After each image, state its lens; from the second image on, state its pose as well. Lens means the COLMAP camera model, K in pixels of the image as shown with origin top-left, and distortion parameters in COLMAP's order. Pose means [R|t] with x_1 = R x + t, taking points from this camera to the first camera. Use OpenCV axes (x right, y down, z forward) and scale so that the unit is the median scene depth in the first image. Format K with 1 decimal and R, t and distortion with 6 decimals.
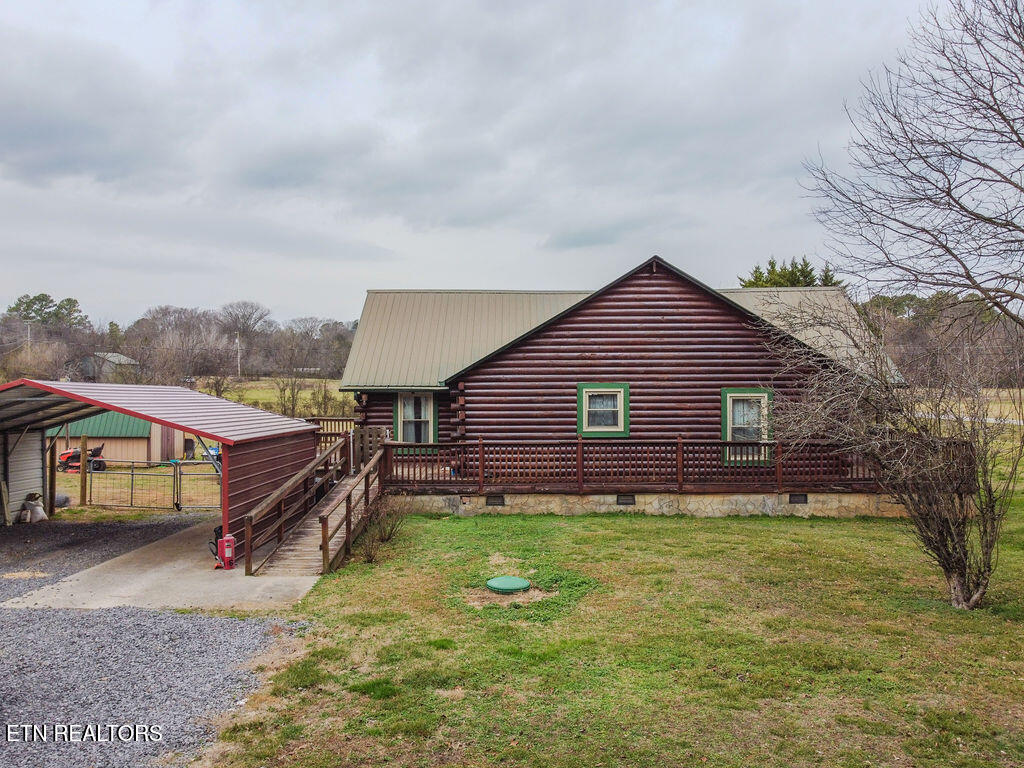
lens RADIAL K [[780.2, 0, 514.7], [0, 780.2, 379.1], [0, 0, 1]] dist [0.001452, -0.006166]
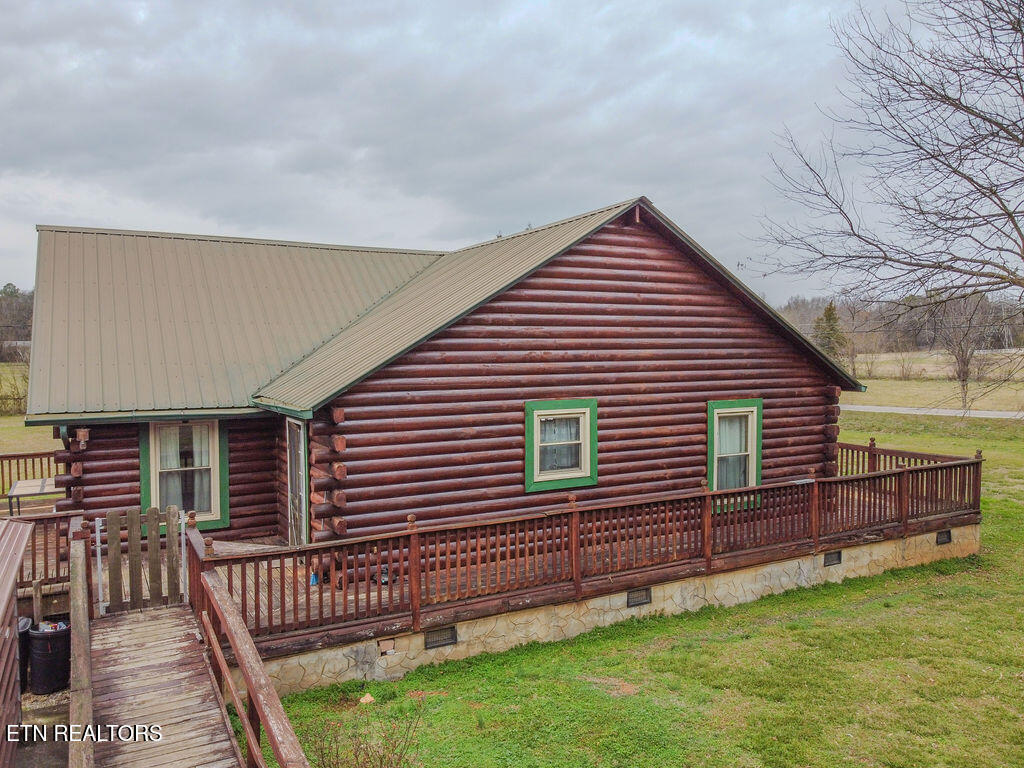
lens RADIAL K [[780.2, 0, 514.7], [0, 780.2, 379.1], [0, 0, 1]] dist [0.001452, -0.006166]
pose [[0.886991, -0.019475, 0.461376, -0.201033], [0.005640, 0.999493, 0.031346, -0.030750], [-0.461753, -0.025202, 0.886651, 0.475992]]
